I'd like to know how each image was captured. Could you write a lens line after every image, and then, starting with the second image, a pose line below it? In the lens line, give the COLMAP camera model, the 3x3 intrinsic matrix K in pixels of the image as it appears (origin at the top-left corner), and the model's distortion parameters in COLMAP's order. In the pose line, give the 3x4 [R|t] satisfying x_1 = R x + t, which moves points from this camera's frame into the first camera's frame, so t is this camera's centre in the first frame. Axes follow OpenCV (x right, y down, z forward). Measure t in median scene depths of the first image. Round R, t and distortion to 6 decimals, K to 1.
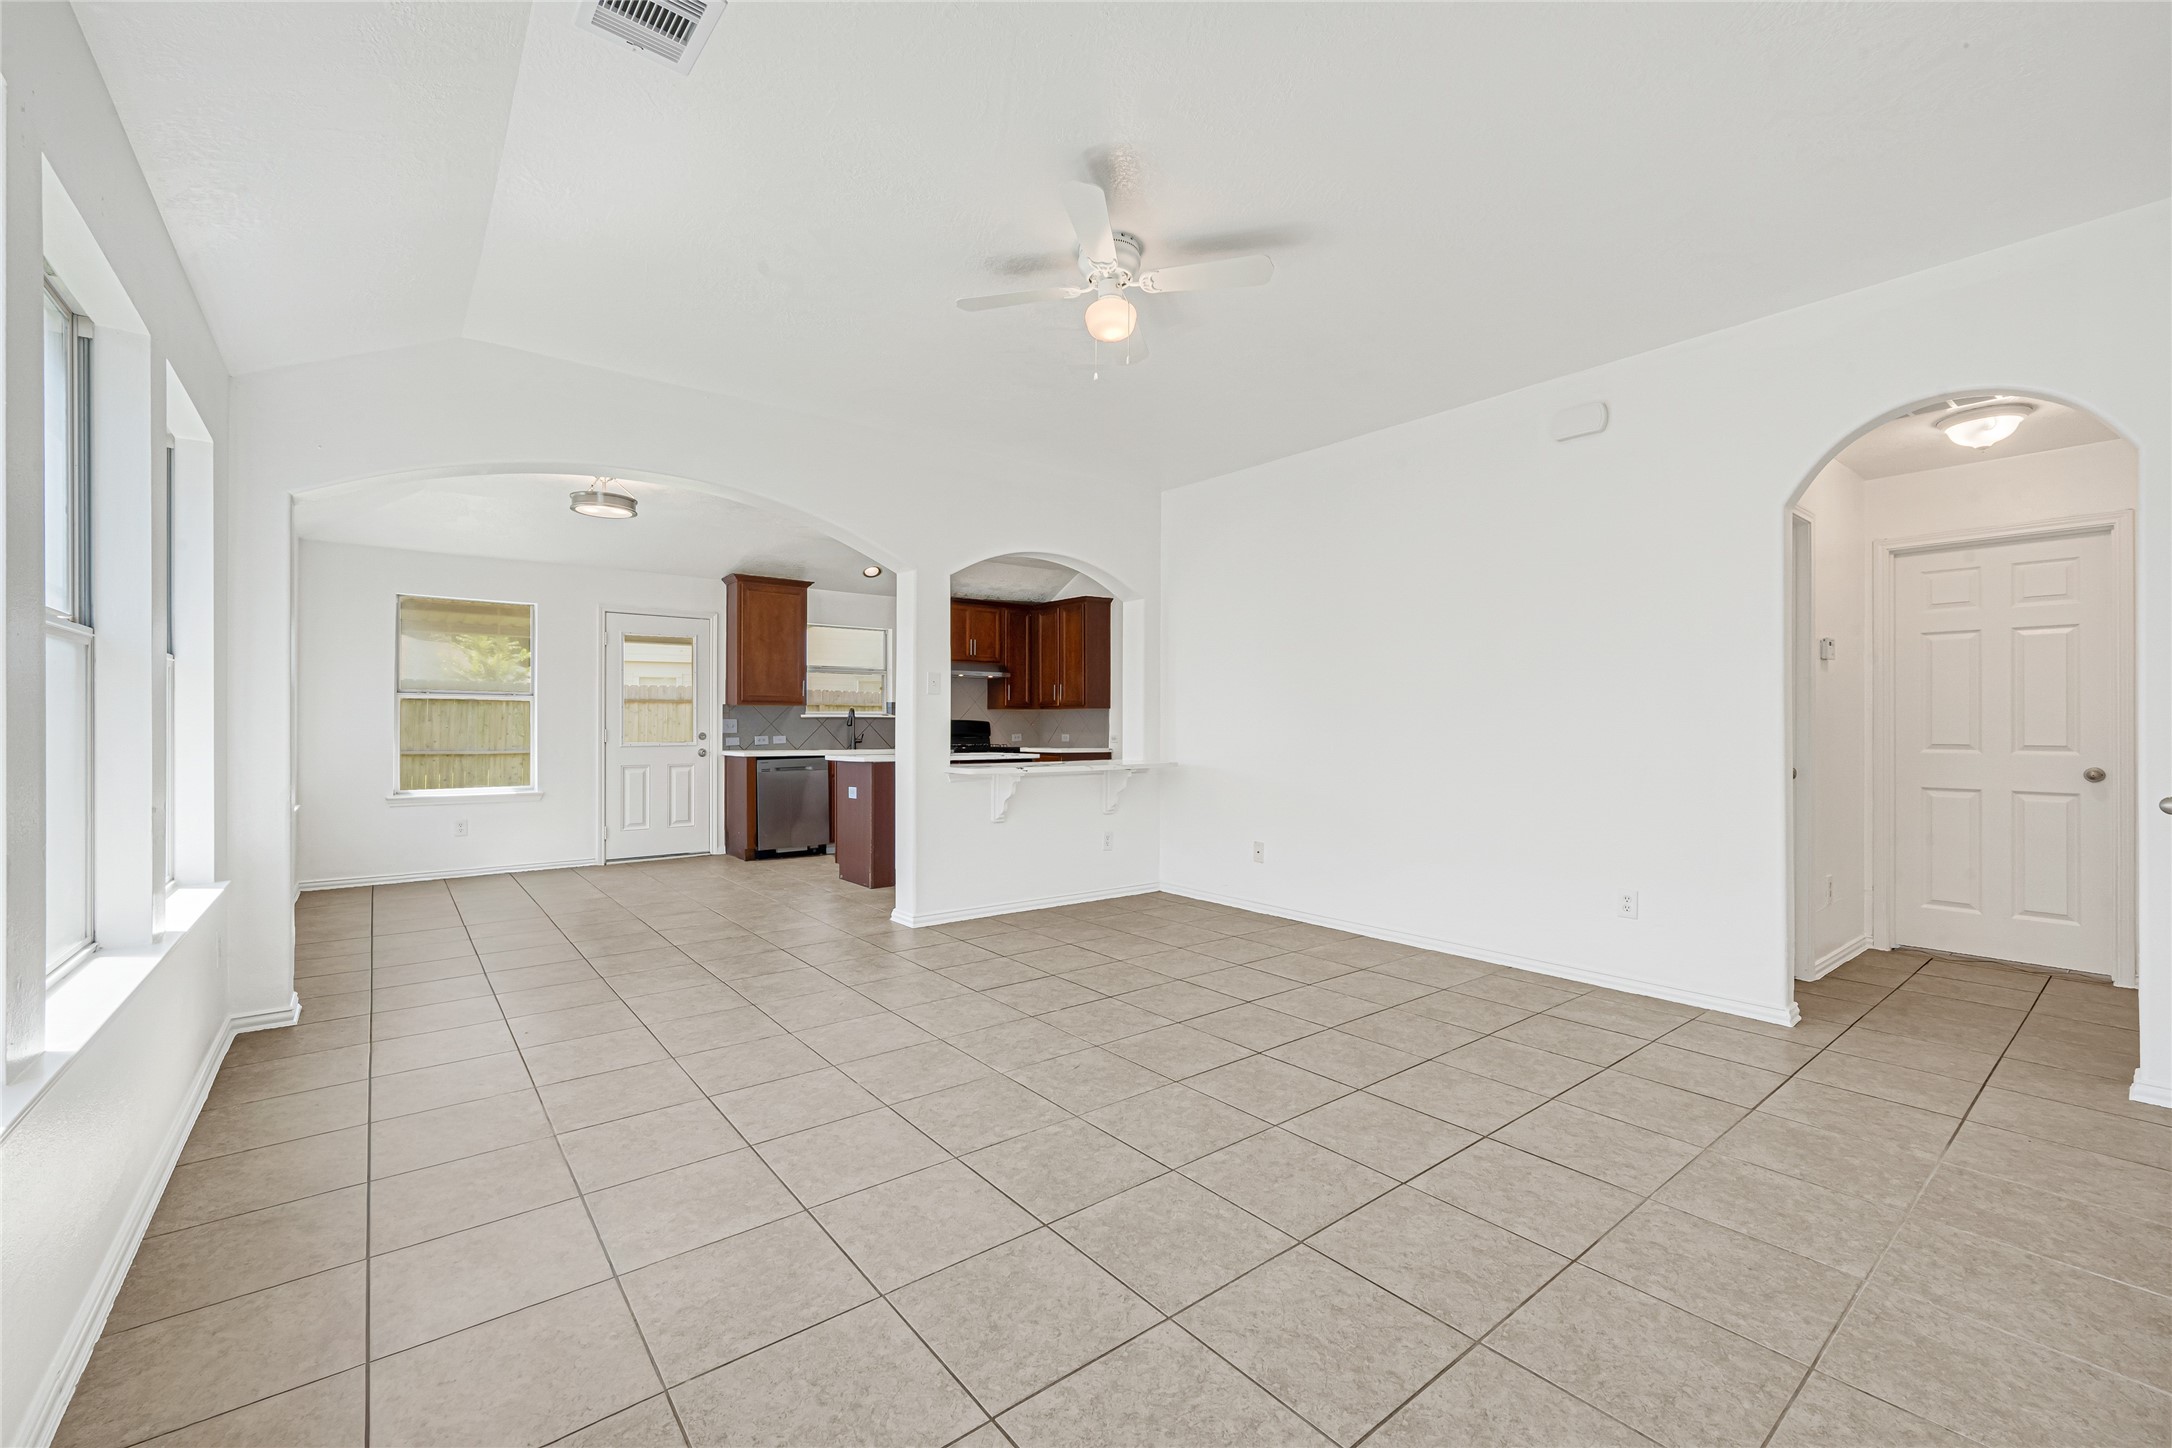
lens RADIAL K [[885.5, 0, 1090.5], [0, 885.5, 723.3], [0, 0, 1]] dist [0.001674, 0.000153]
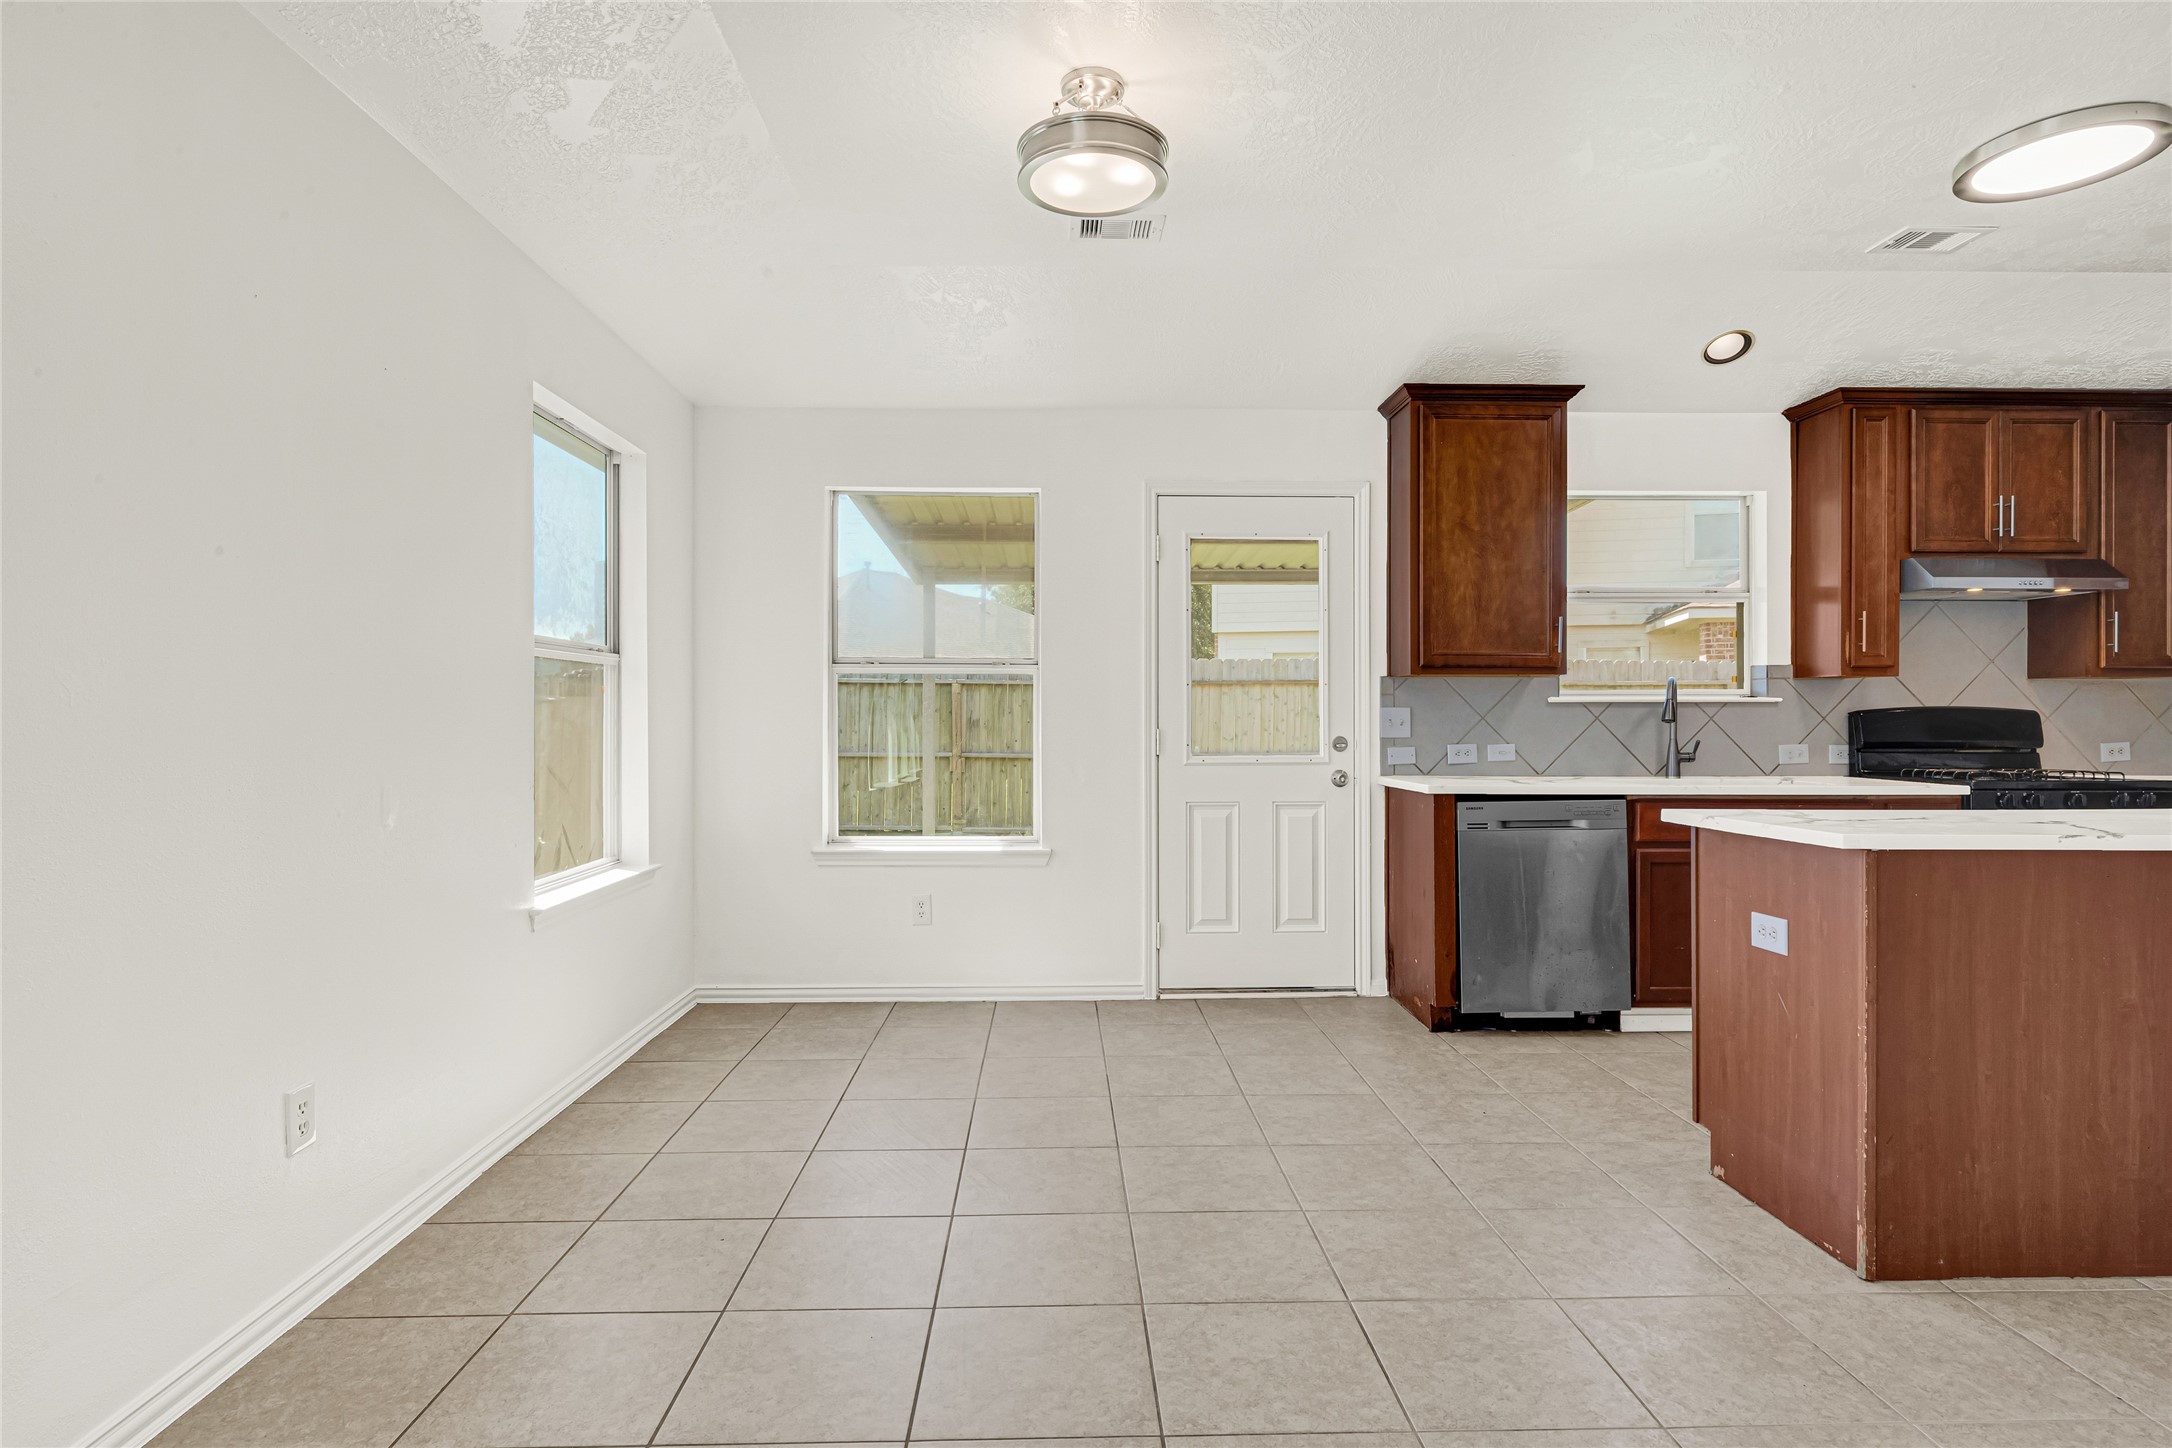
lens RADIAL K [[1122.5, 0, 1087.6], [0, 1122.5, 715.8], [0, 0, 1]] dist [-0.000734, -0.000387]
pose [[0.797044, -0.002001, -0.603918, -0.183230], [0.002531, 0.999997, 0.000027, -0.000809], [0.603916, -0.001550, 0.797046, 0.440306]]
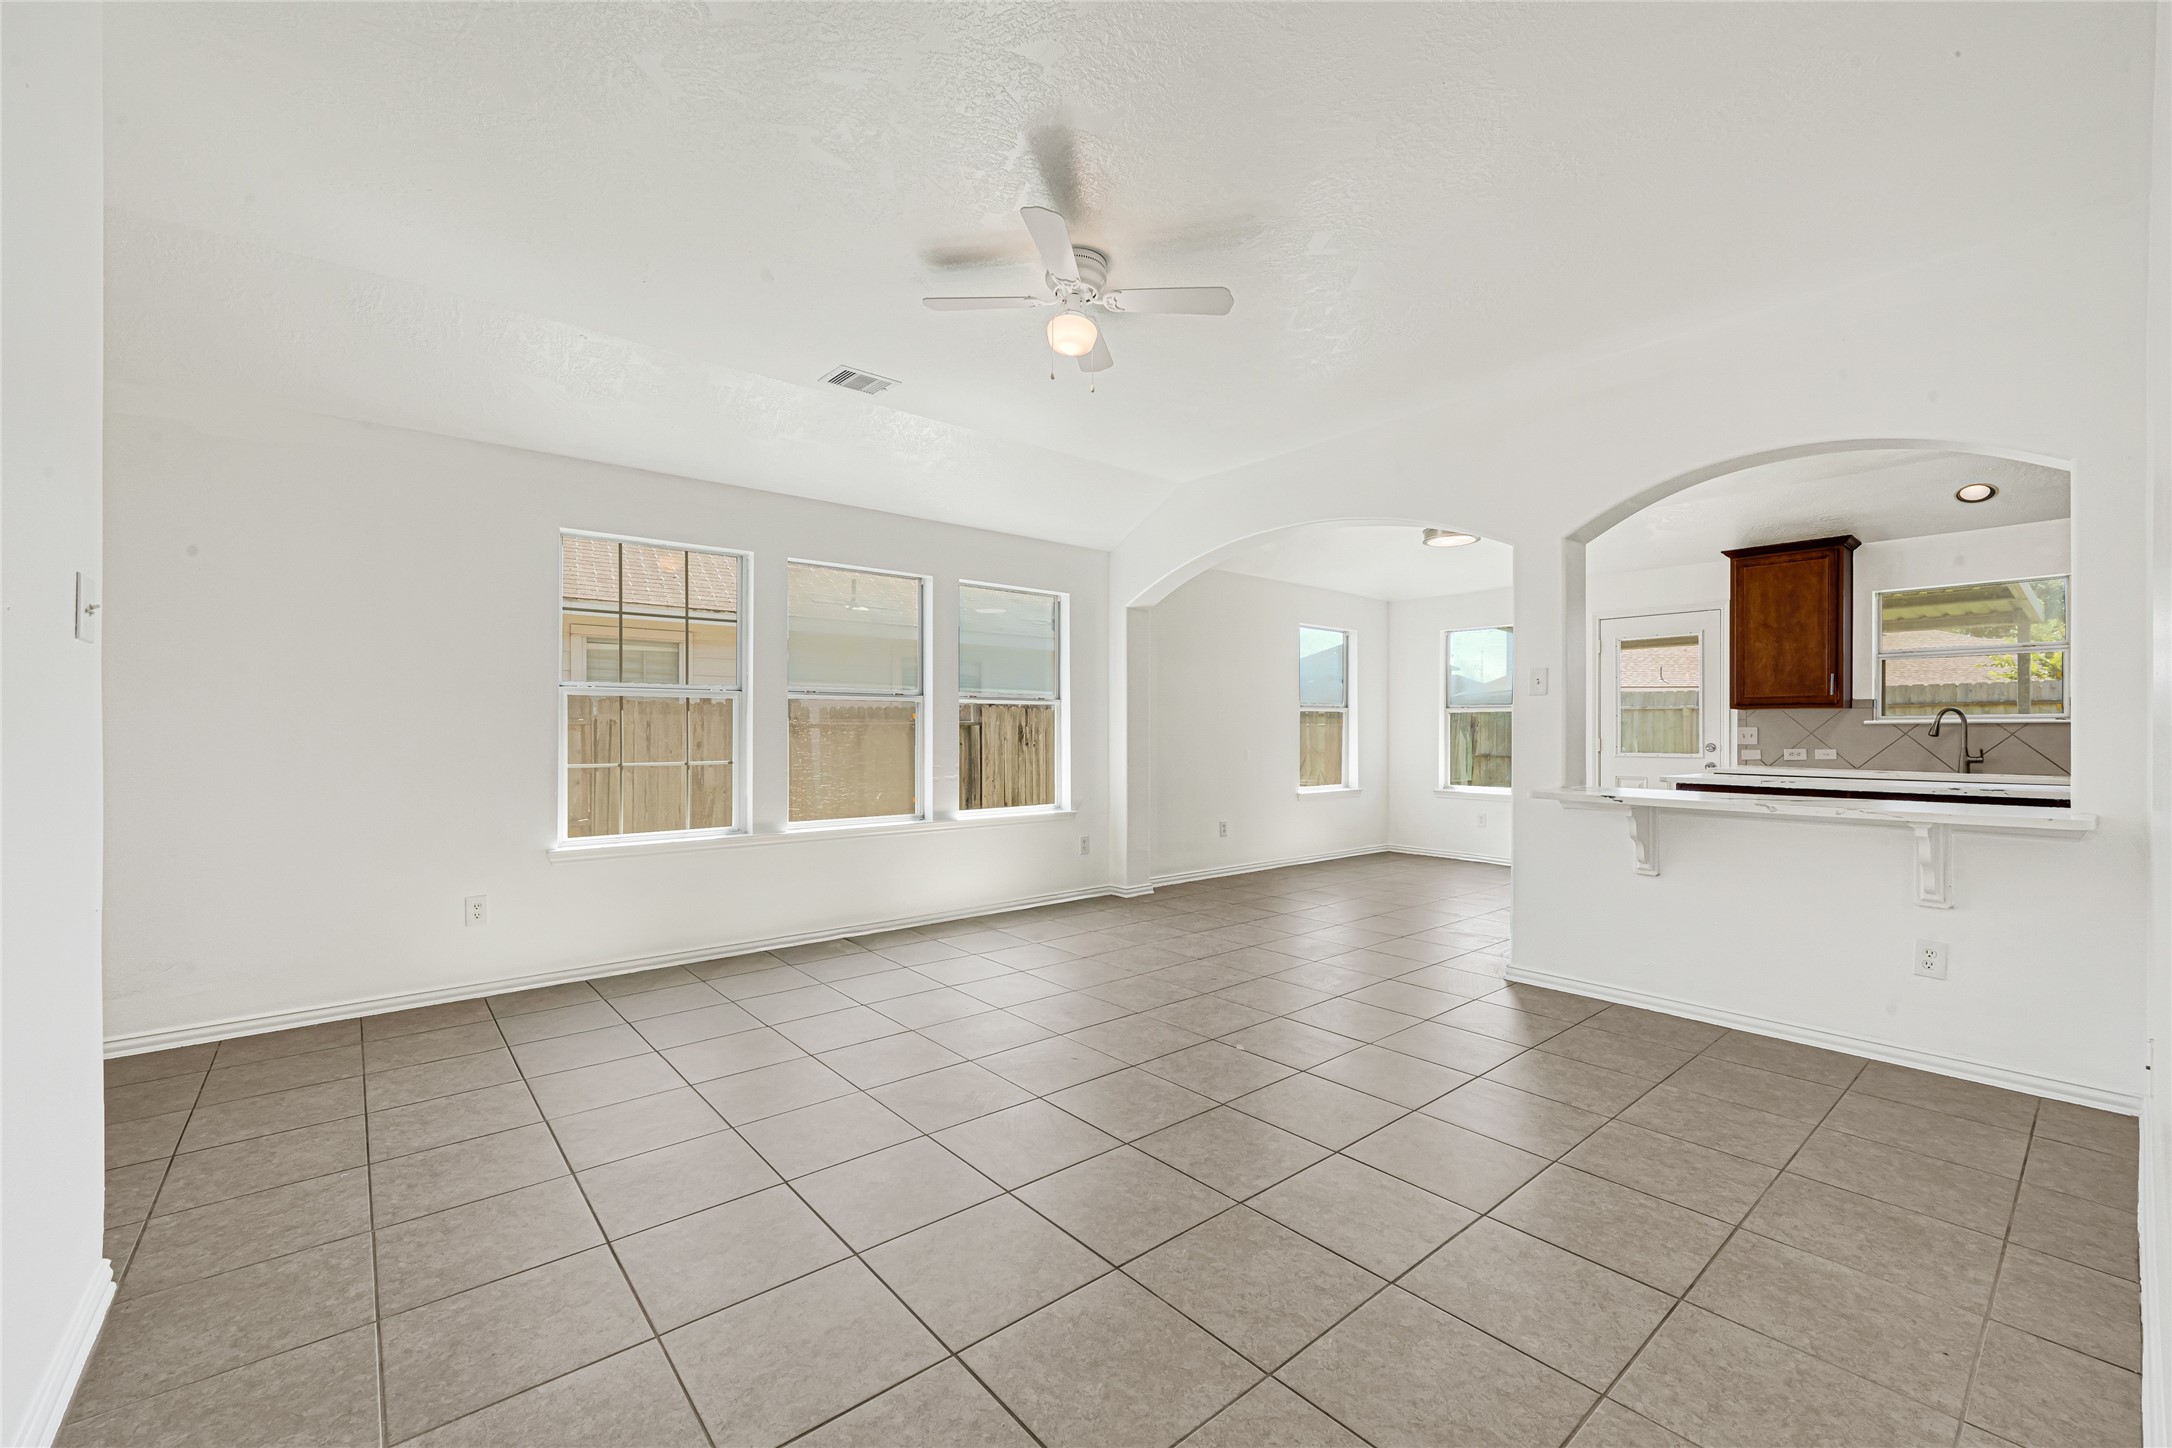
lens RADIAL K [[885.5, 0, 1090.5], [0, 885.5, 723.3], [0, 0, 1]] dist [0.001674, 0.000153]
pose [[0.026522, -0.011264, -0.999585, 0.399157], [-0.000394, 0.999936, -0.011278, 0.001229], [0.999648, 0.000693, 0.026515, 0.381012]]
